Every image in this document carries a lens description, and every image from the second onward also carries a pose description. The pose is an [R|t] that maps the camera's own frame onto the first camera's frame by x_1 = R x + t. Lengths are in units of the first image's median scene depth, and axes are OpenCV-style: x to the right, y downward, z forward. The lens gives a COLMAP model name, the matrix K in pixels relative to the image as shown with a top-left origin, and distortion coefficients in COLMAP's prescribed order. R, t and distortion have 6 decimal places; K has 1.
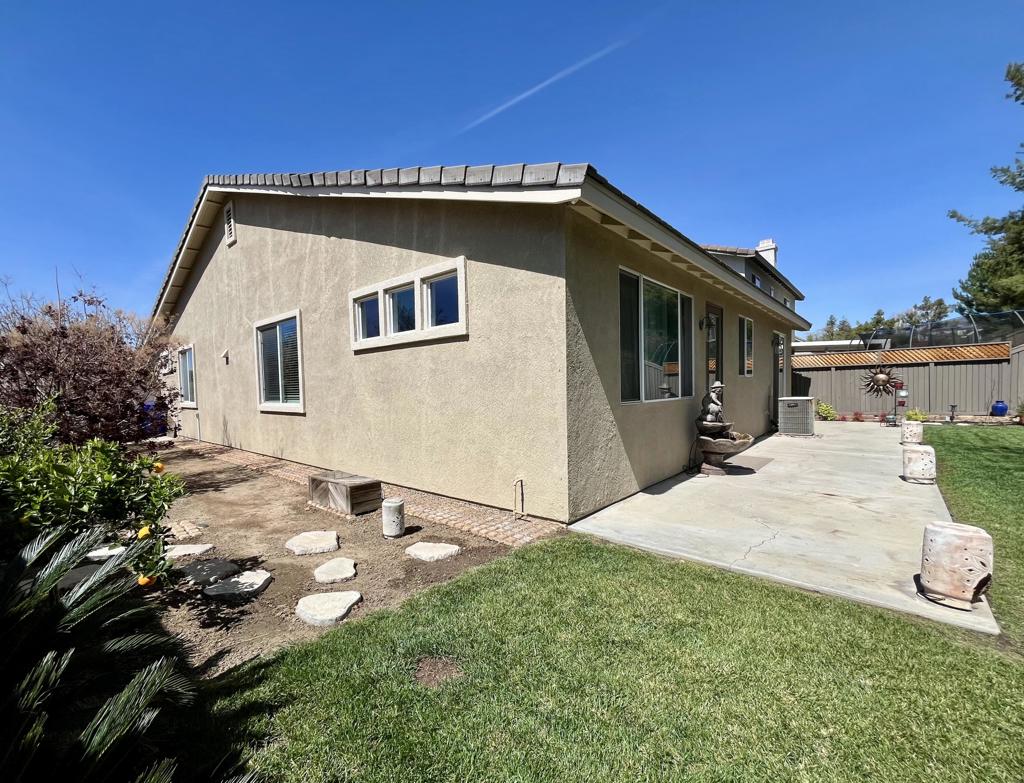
lens RADIAL K [[451.4, 0, 507.7], [0, 451.4, 408.3], [0, 0, 1]] dist [-0.000461, -0.000455]
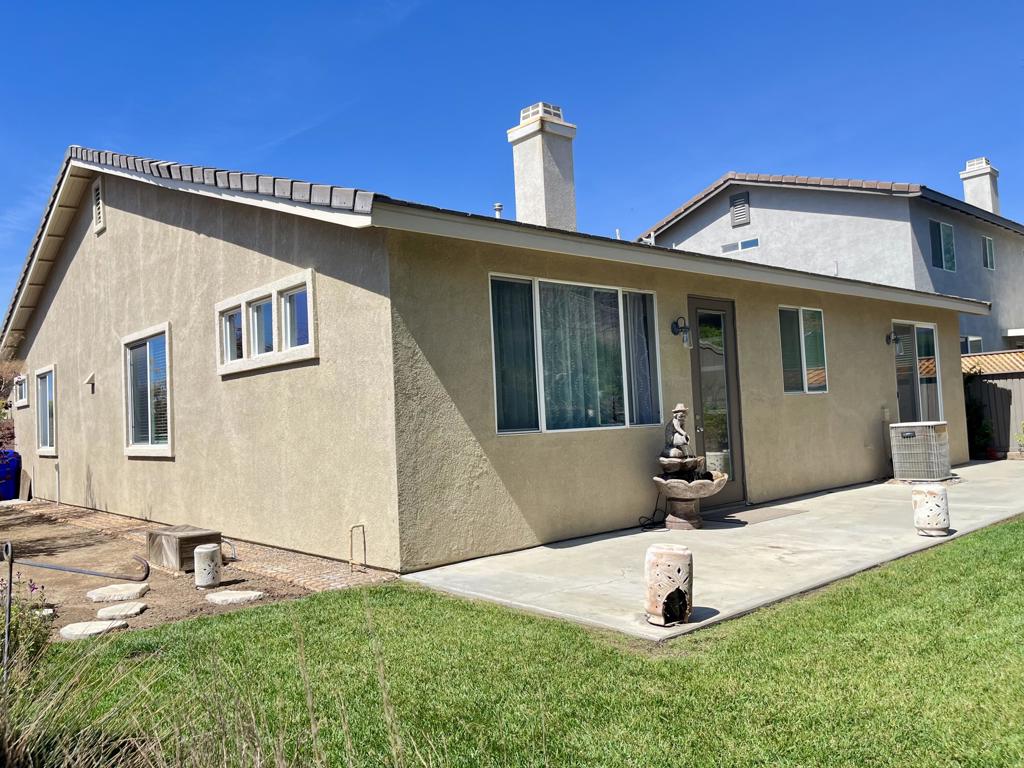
lens RADIAL K [[769.6, 0, 512.0], [0, 769.6, 384.0], [0, 0, 1]] dist [0.051341, -0.049343]
pose [[0.994662, -0.025603, -0.099957, 0.302006], [0.016752, 0.995944, -0.088404, 0.016067], [0.101815, 0.086258, 0.991057, -0.294988]]
